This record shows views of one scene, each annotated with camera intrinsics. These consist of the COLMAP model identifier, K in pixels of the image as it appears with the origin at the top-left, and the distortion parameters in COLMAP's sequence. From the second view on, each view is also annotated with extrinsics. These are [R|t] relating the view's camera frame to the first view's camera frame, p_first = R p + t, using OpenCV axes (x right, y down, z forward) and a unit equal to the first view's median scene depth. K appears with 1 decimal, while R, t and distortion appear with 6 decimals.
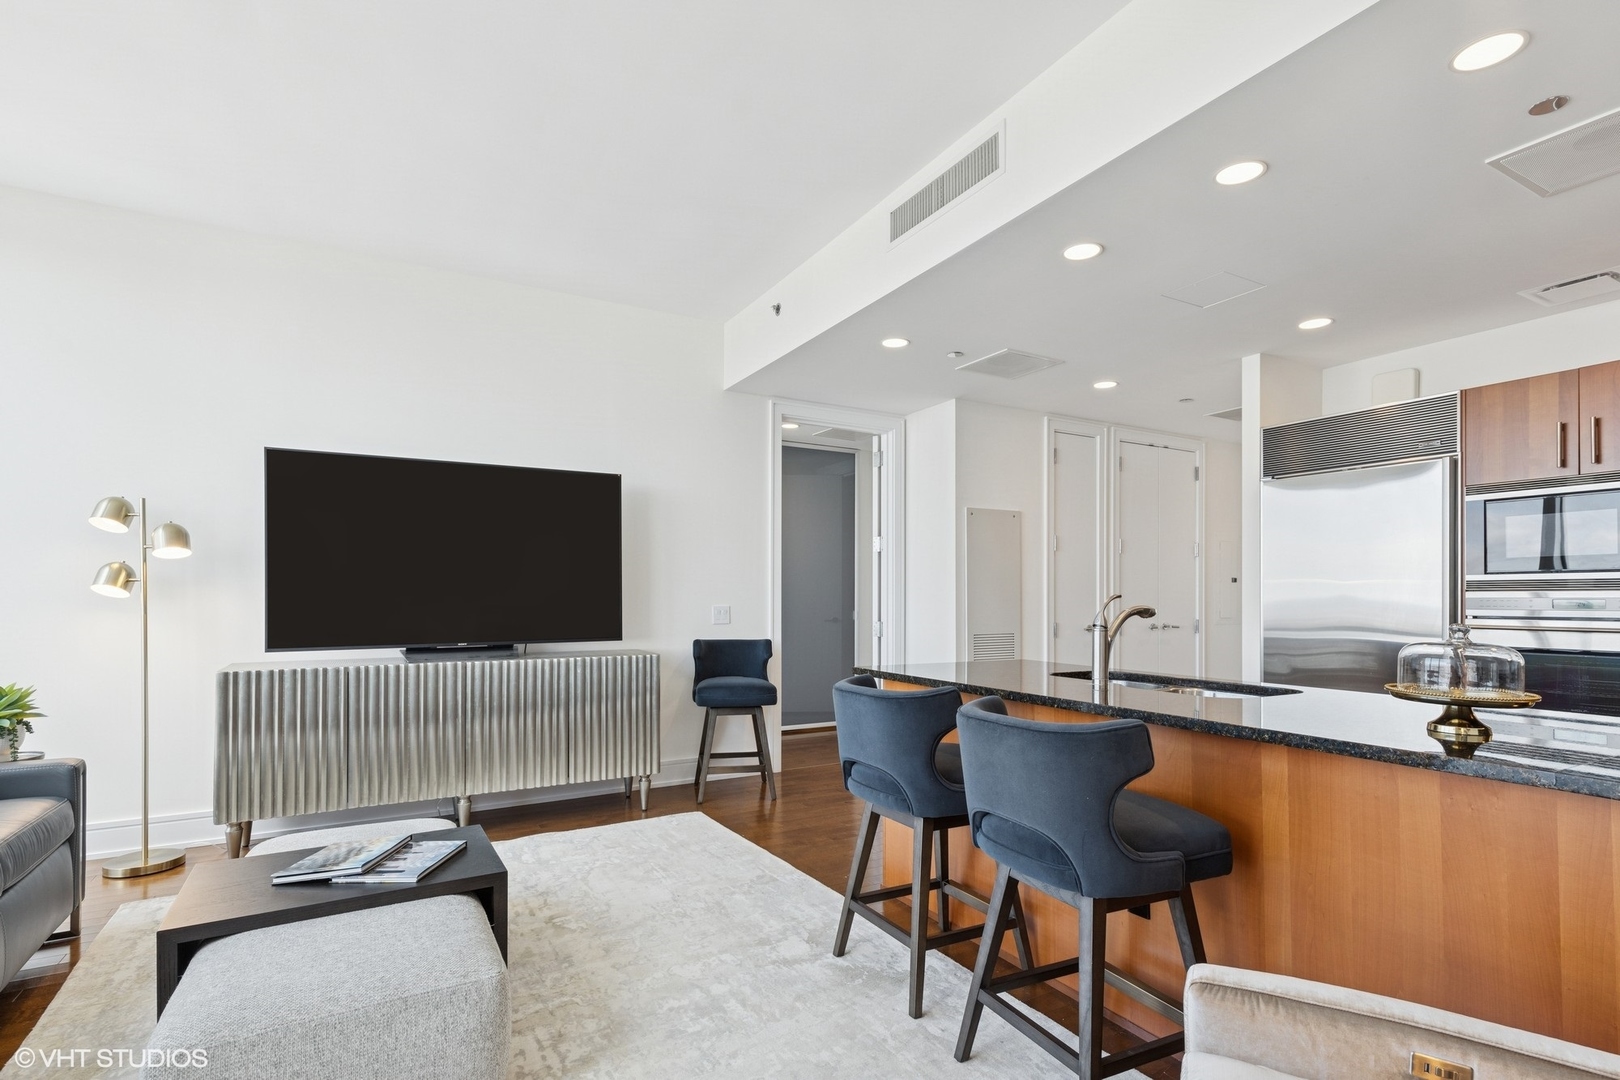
lens RADIAL K [[794.4, 0, 809.7], [0, 794.4, 595.2], [0, 0, 1]] dist [0.002192, -0.000941]
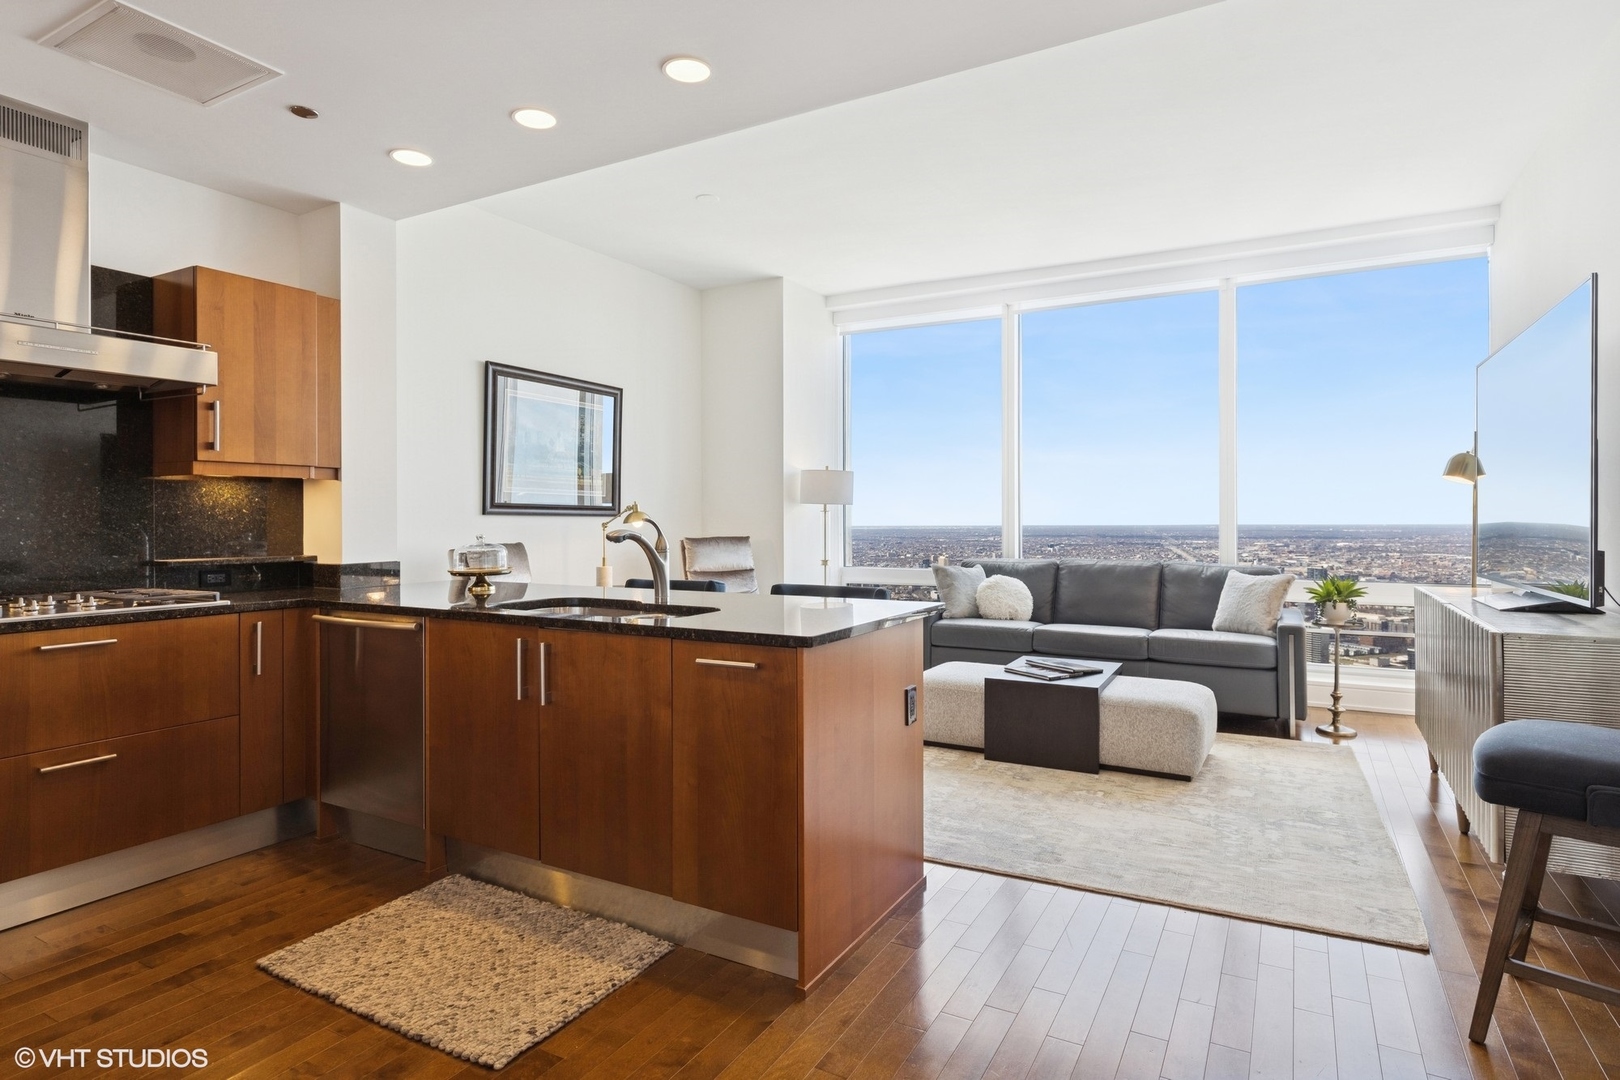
lens RADIAL K [[869.1, 0, 818.3], [0, 869.1, 500.4], [0, 0, 1]] dist [0.001390, 0.000258]
pose [[-0.846520, -0.010629, -0.532251, 0.600009], [0.000765, 0.999775, -0.021183, 0.001299], [0.532356, -0.018339, -0.846322, 1.561596]]
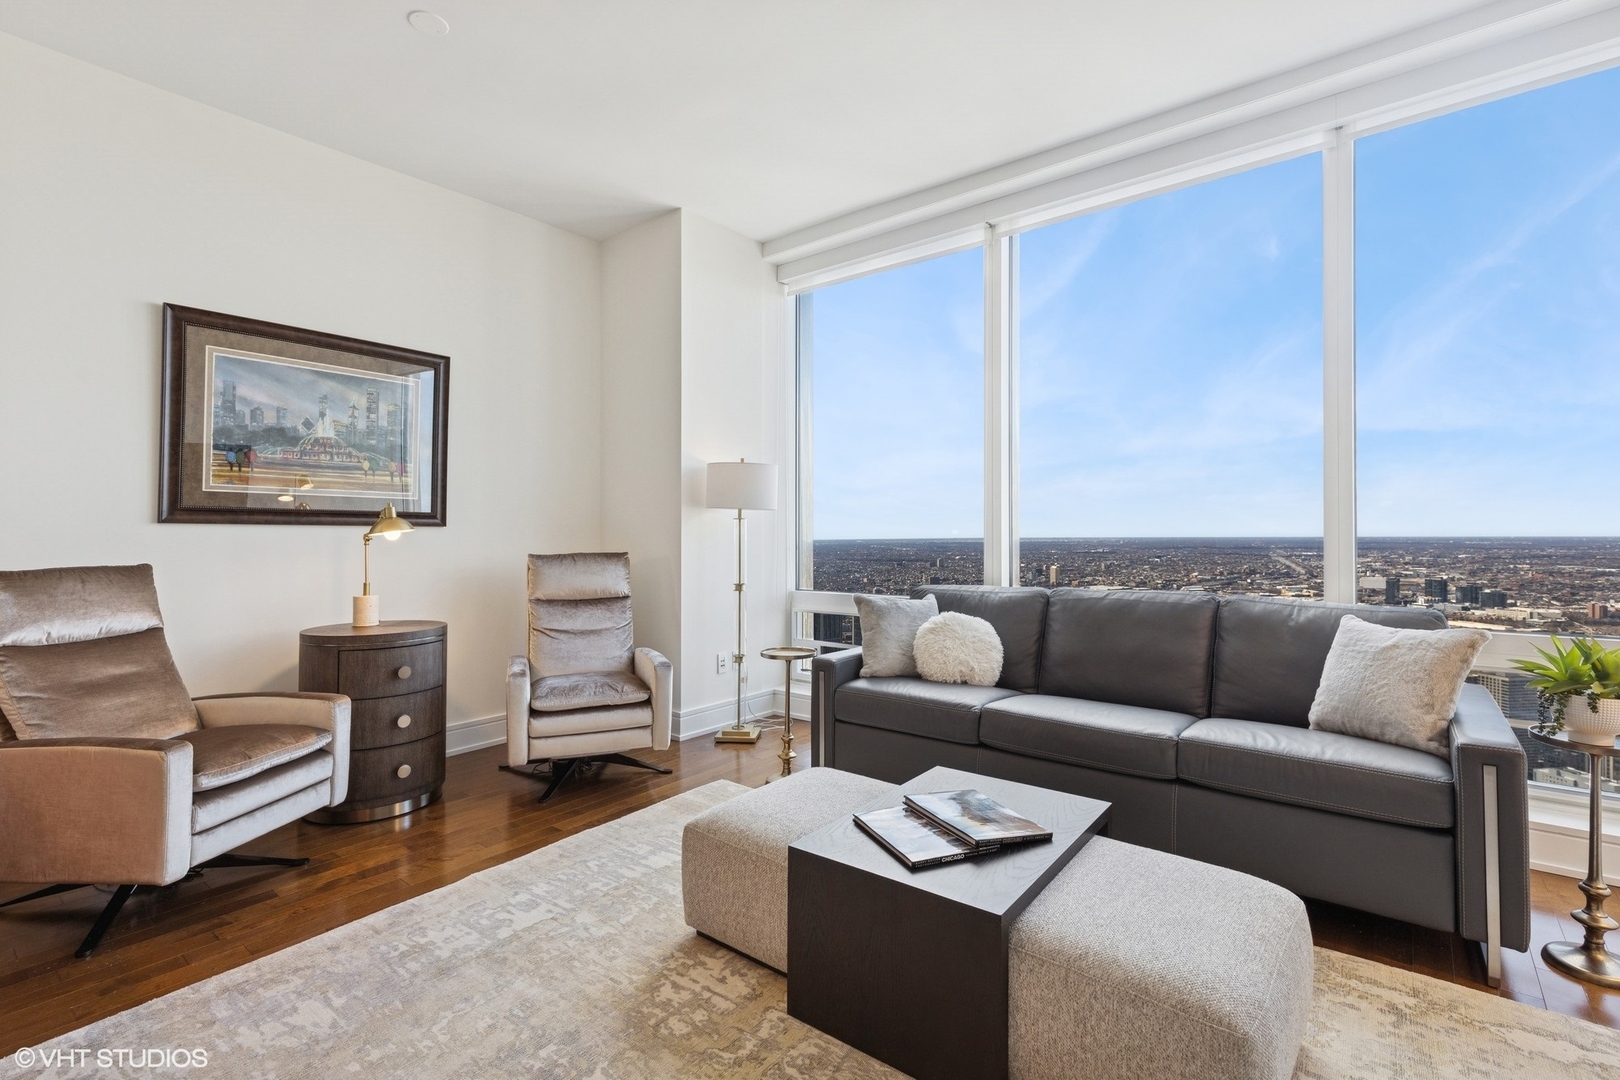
lens RADIAL K [[743.2, 0, 810.7], [0, 743.2, 518.2], [0, 0, 1]] dist [0.007666, -0.001449]
pose [[-0.926537, -0.003645, -0.376187, -0.066137], [0.004456, 0.999777, -0.020662, 0.009590], [0.376178, -0.020821, -0.926313, 1.135893]]
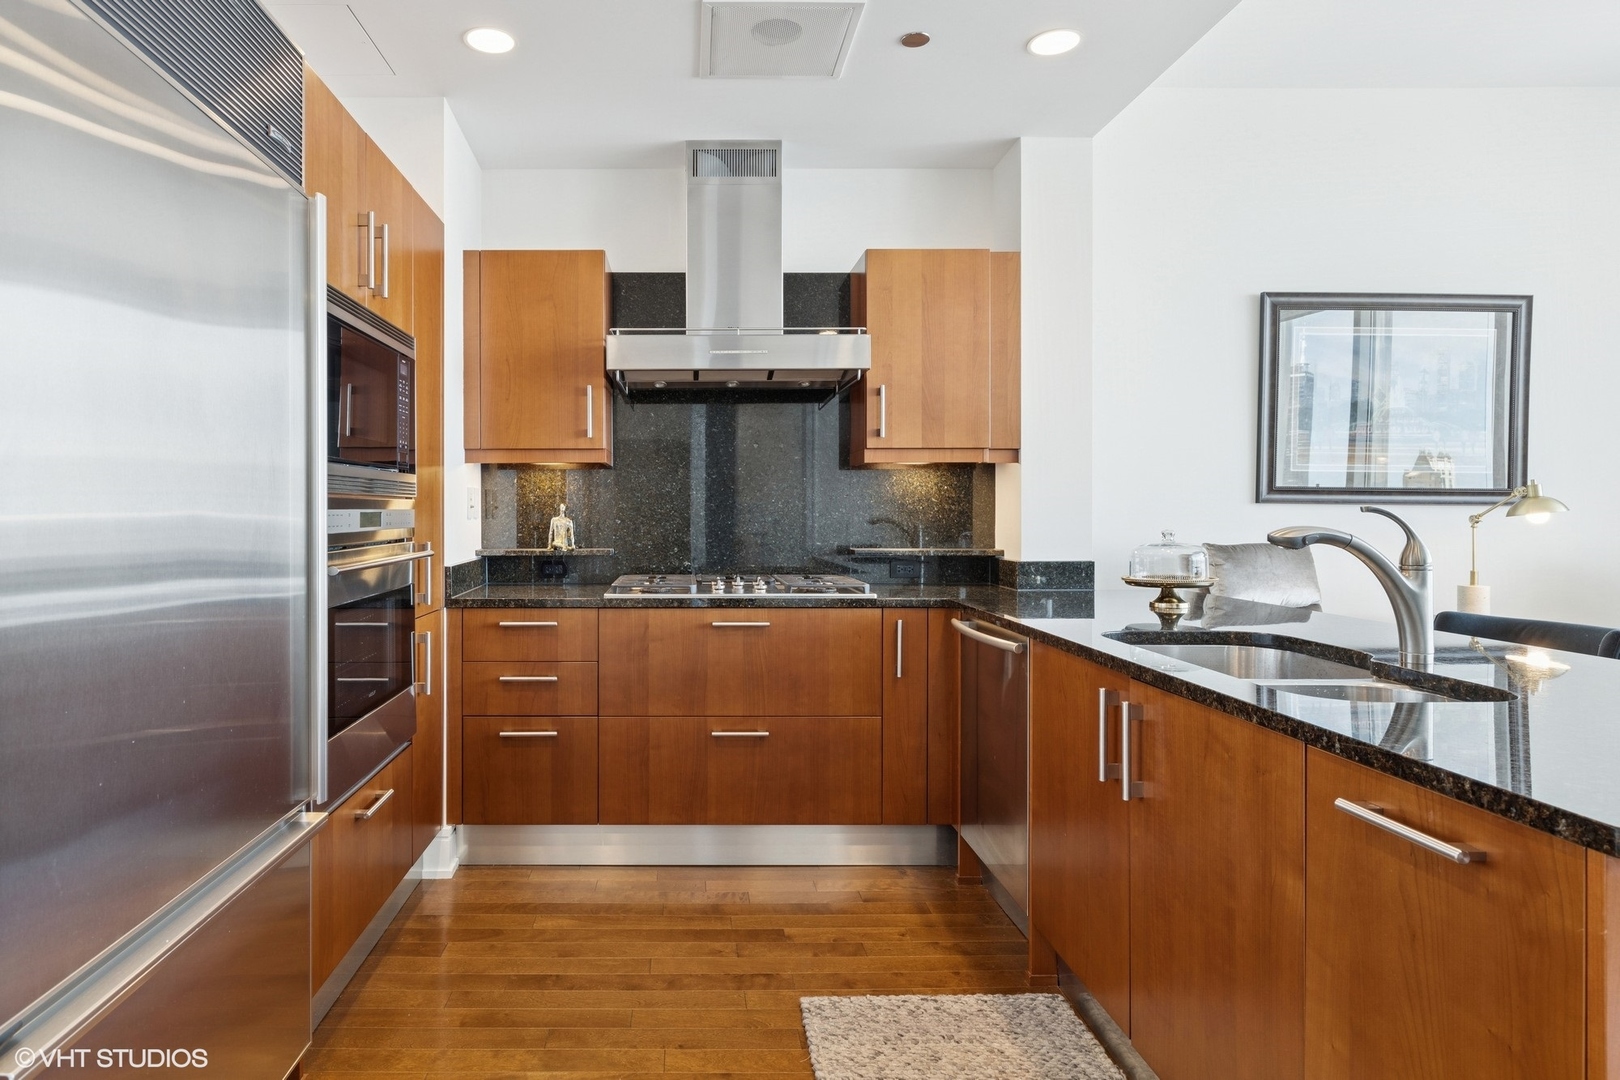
lens RADIAL K [[917.5, 0, 692.1], [0, 917.5, 508.0], [0, 0, 1]] dist [0.001428, -0.000367]
pose [[-0.878484, -0.000676, 0.477772, 0.376794], [-0.001376, 0.999998, -0.001116, 0.002183], [-0.477770, -0.001638, -0.878483, 1.361545]]
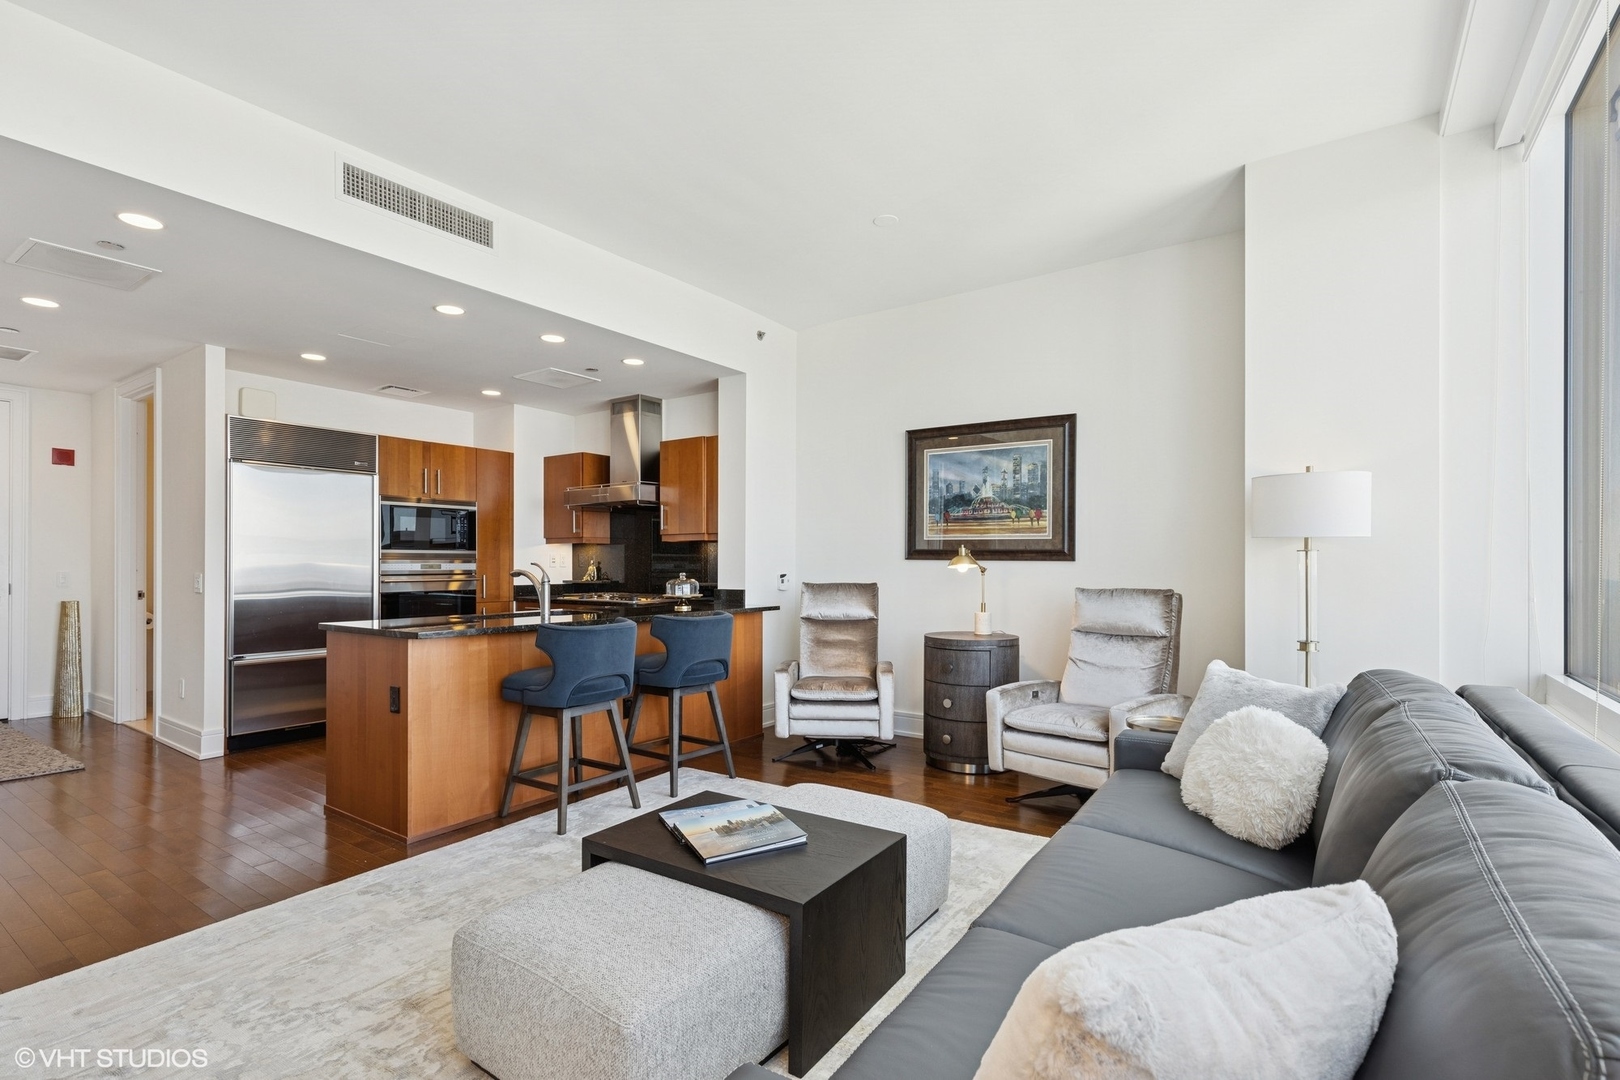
lens RADIAL K [[758.3, 0, 808.0], [0, 758.3, 561.3], [0, 0, 1]] dist [0.000916, 0.000135]
pose [[-0.437706, 0.000528, 0.899118, -0.956887], [-0.001802, 0.999997, -0.001465, -0.000065], [-0.899117, -0.002262, -0.437703, 0.889873]]
